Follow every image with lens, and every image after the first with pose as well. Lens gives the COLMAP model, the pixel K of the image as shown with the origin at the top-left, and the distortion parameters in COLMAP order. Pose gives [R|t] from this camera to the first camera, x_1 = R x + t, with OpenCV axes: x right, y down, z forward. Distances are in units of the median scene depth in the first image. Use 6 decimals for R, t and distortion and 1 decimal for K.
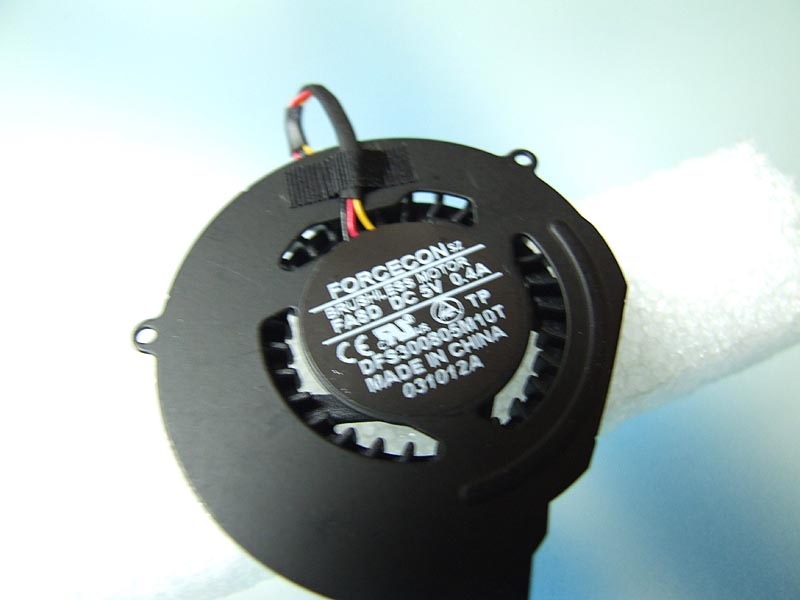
lens RADIAL K [[660.6, 0, 400.0], [0, 660.6, 300.0], [0, 0, 1]] dist [-0.166461, 0.123534]
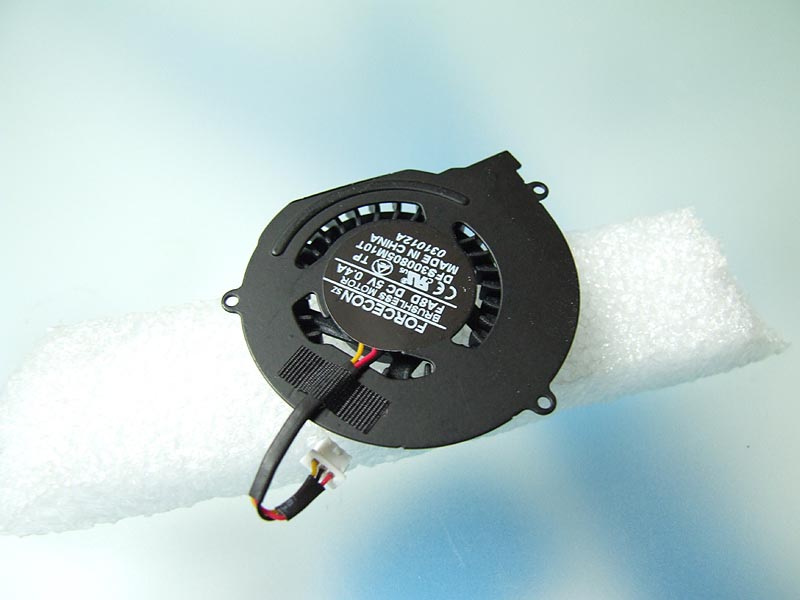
lens RADIAL K [[660.6, 0, 400.0], [0, 660.6, 300.0], [0, 0, 1]] dist [-0.166461, 0.123534]
pose [[-0.661512, -0.640173, 0.390615, -0.569507], [0.639797, -0.210032, 0.739287, -1.048935], [-0.391230, 0.738962, 0.548520, 0.218466]]
